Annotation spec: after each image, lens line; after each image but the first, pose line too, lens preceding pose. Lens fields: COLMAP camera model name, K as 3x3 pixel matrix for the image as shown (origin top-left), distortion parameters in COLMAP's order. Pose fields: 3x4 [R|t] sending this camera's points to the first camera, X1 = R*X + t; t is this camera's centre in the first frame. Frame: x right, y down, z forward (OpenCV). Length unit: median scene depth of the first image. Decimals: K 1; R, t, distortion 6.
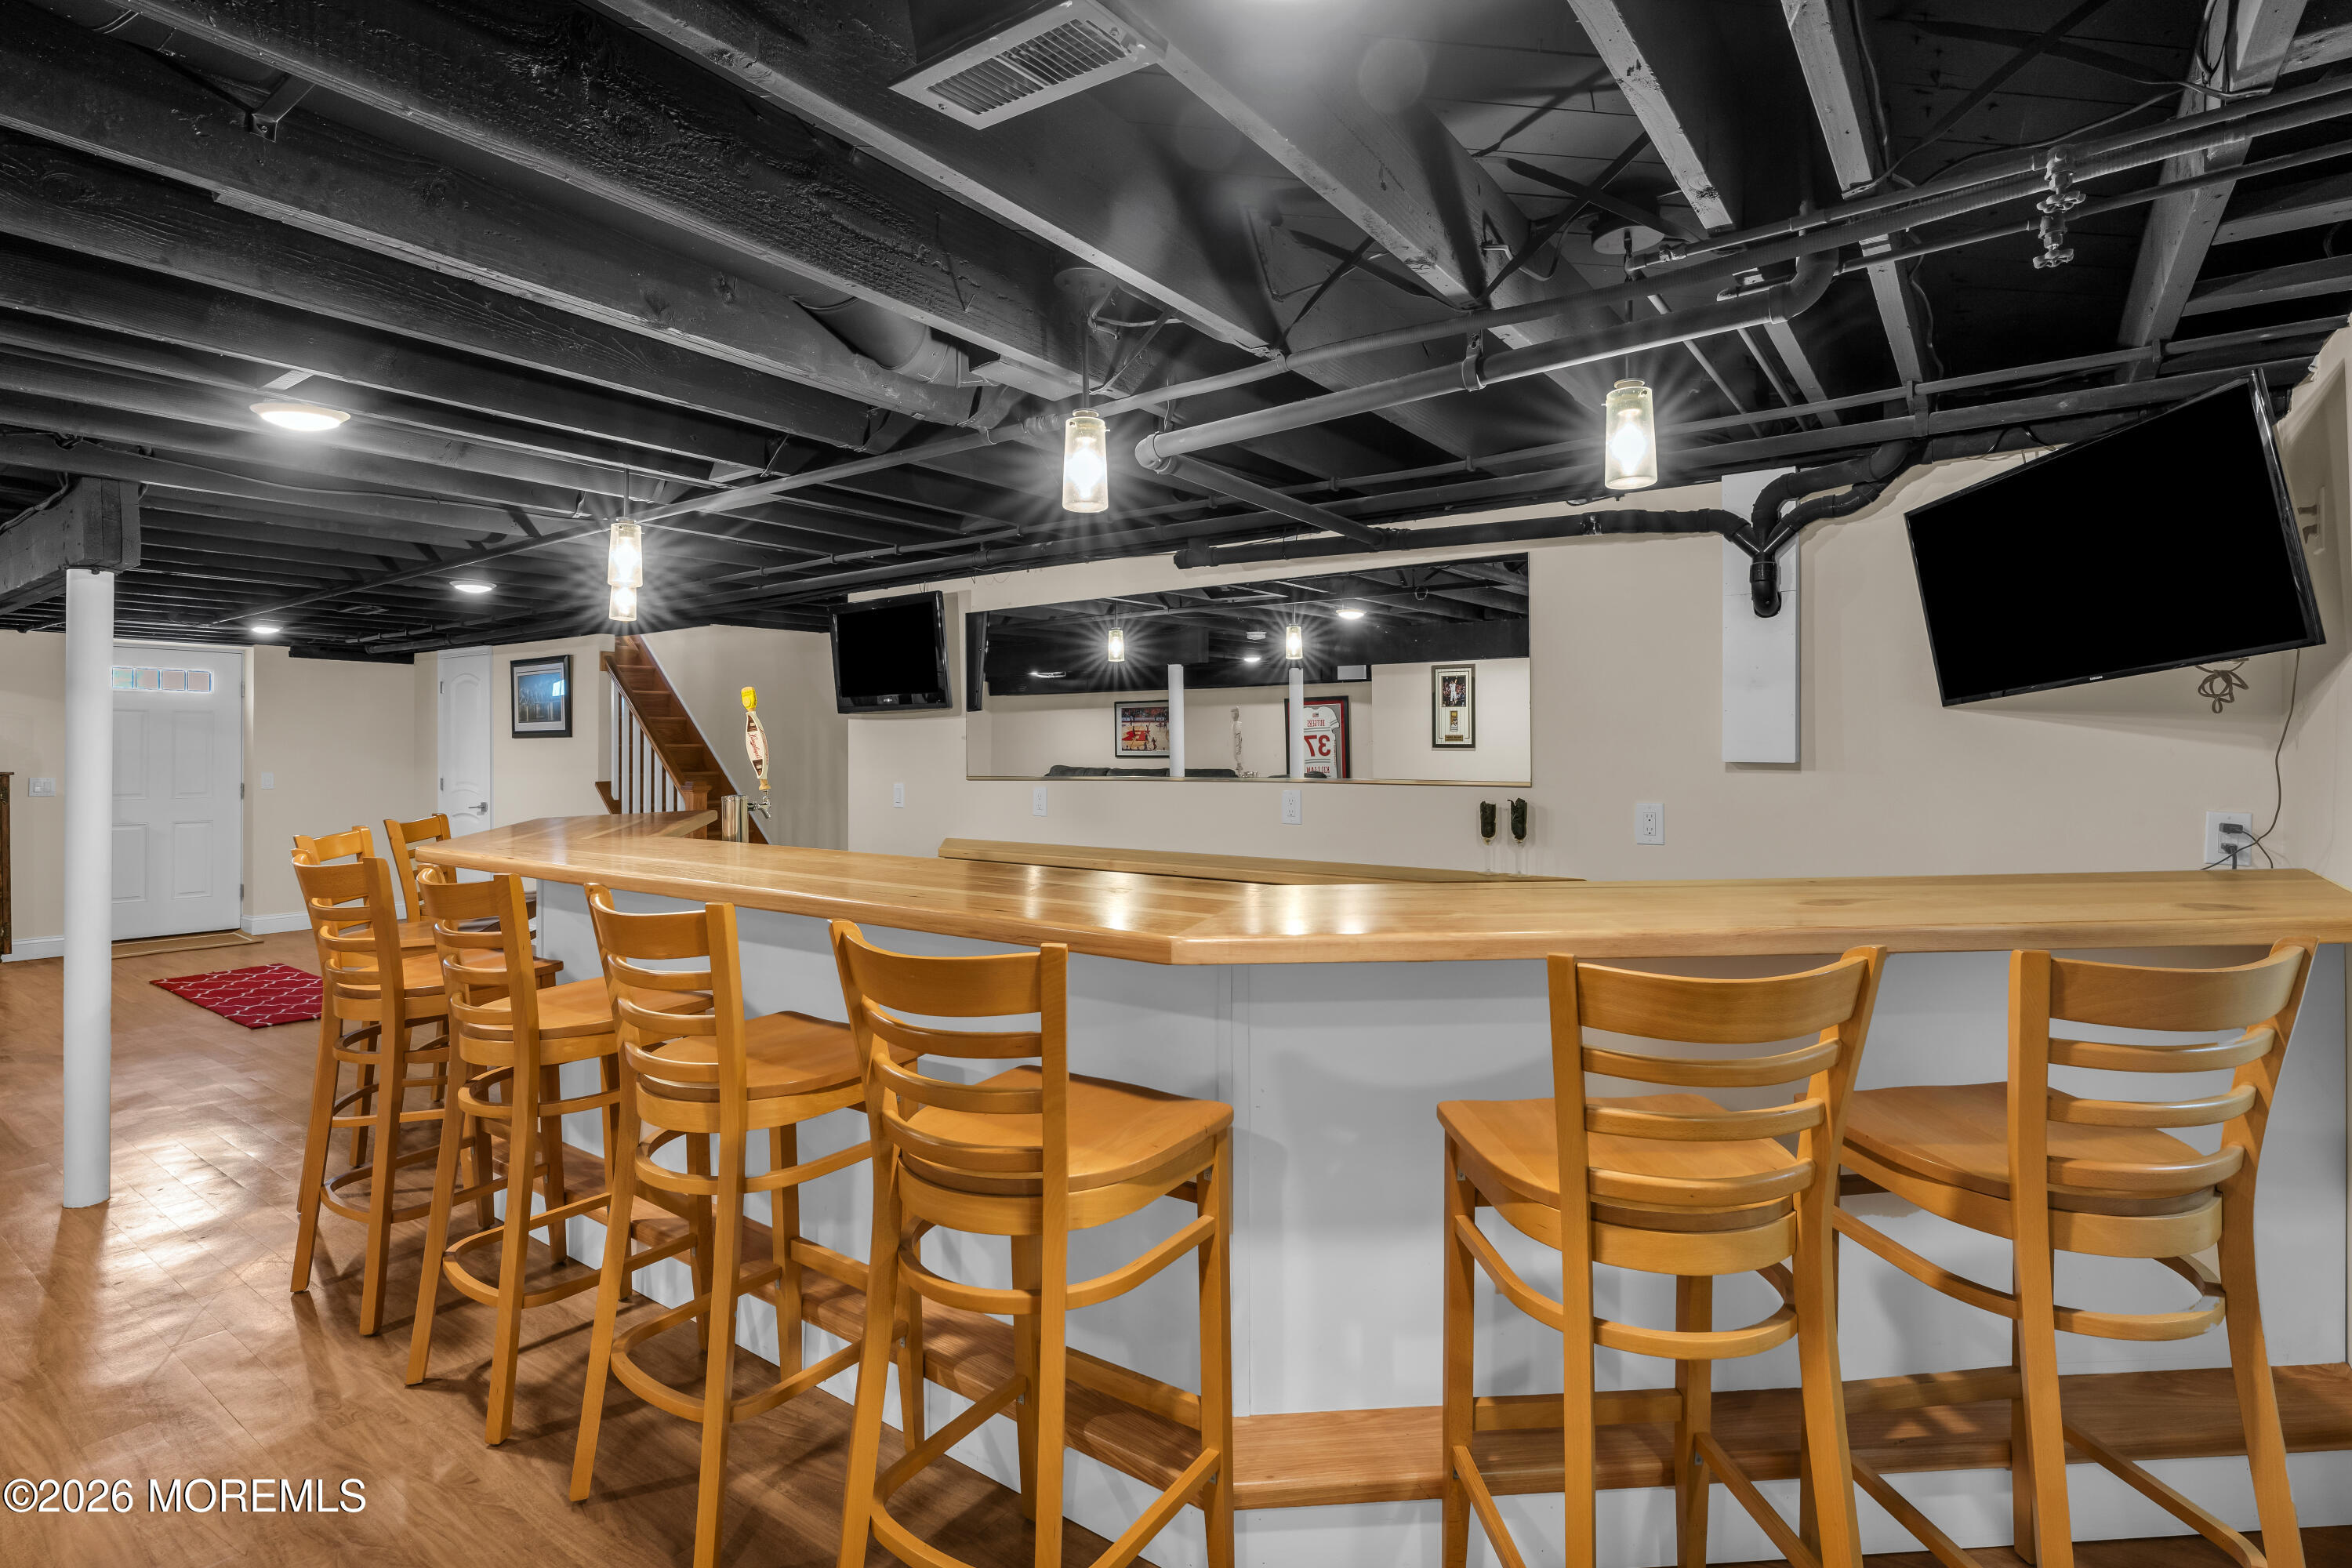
lens RADIAL K [[1136.2, 0, 1173.3], [0, 1136.2, 767.7], [0, 0, 1]] dist [0.006535, 0.000549]
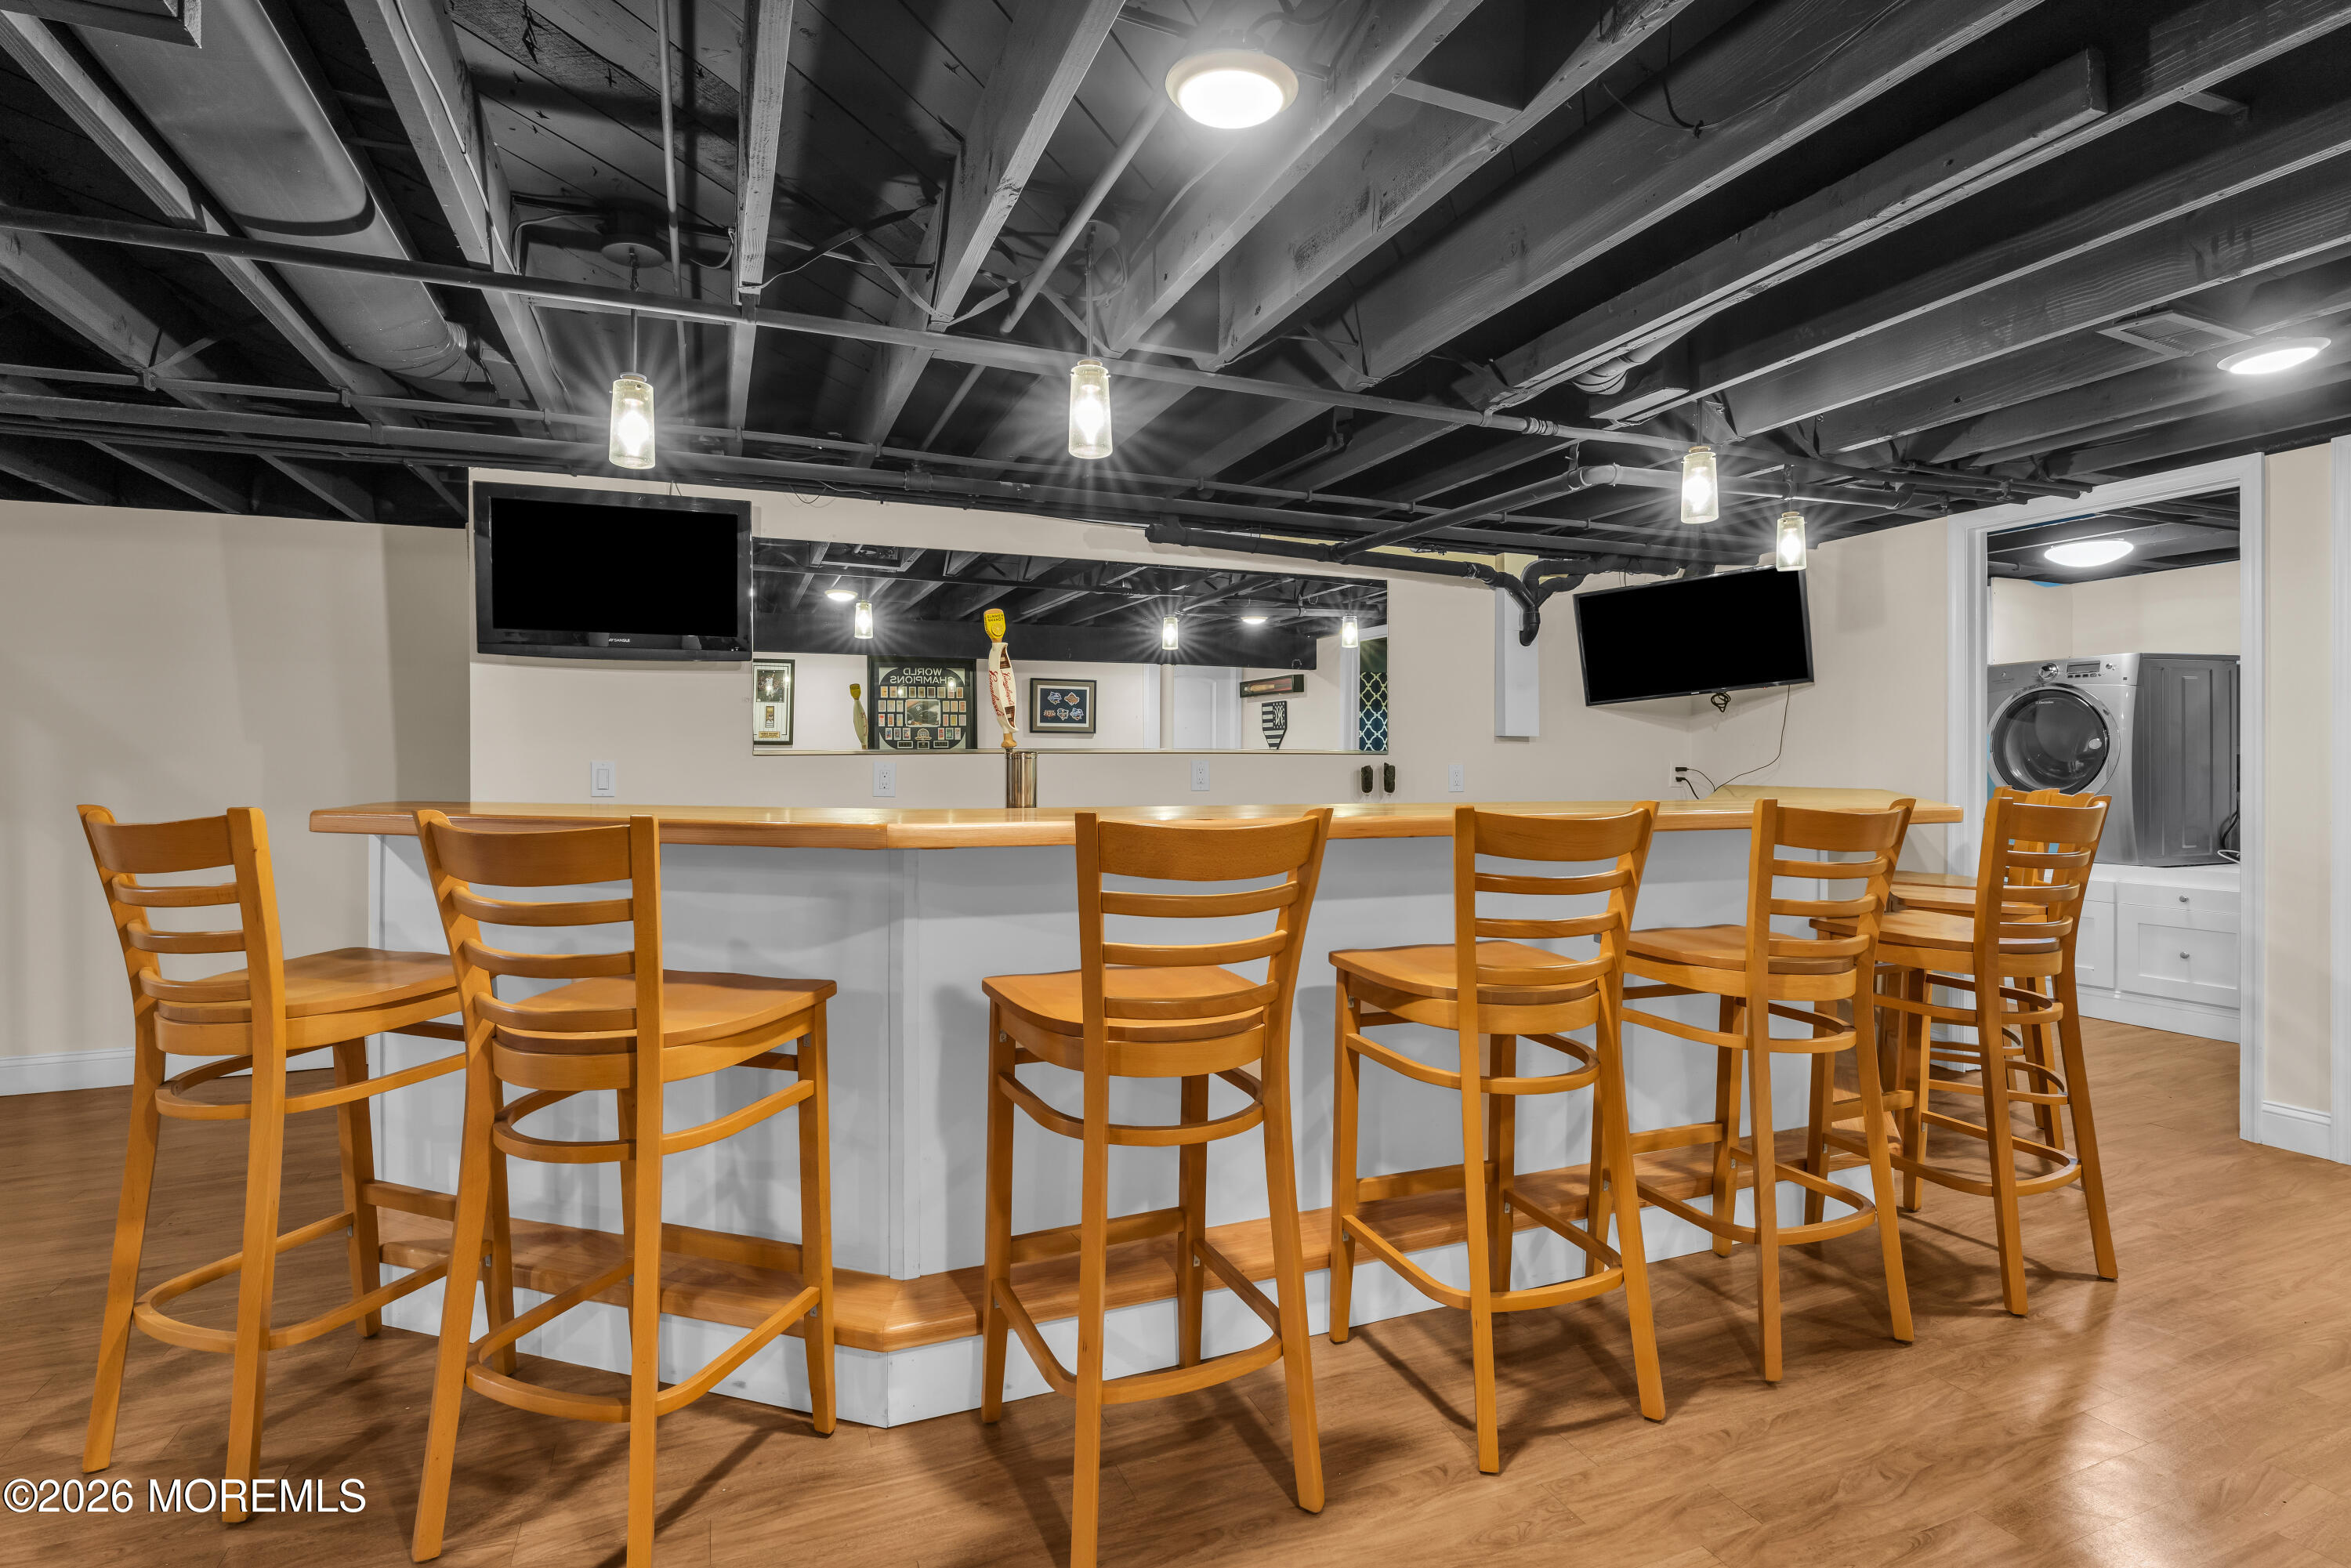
lens RADIAL K [[1135.7, 0, 1176.0], [0, 1135.7, 769.9], [0, 0, 1]] dist [0.006535, 0.000549]
pose [[0.520646, 0.000048, 0.853773, -0.849737], [0.016059, 0.999823, -0.009849, 0.039771], [-0.853622, 0.018838, 0.520553, 0.453991]]
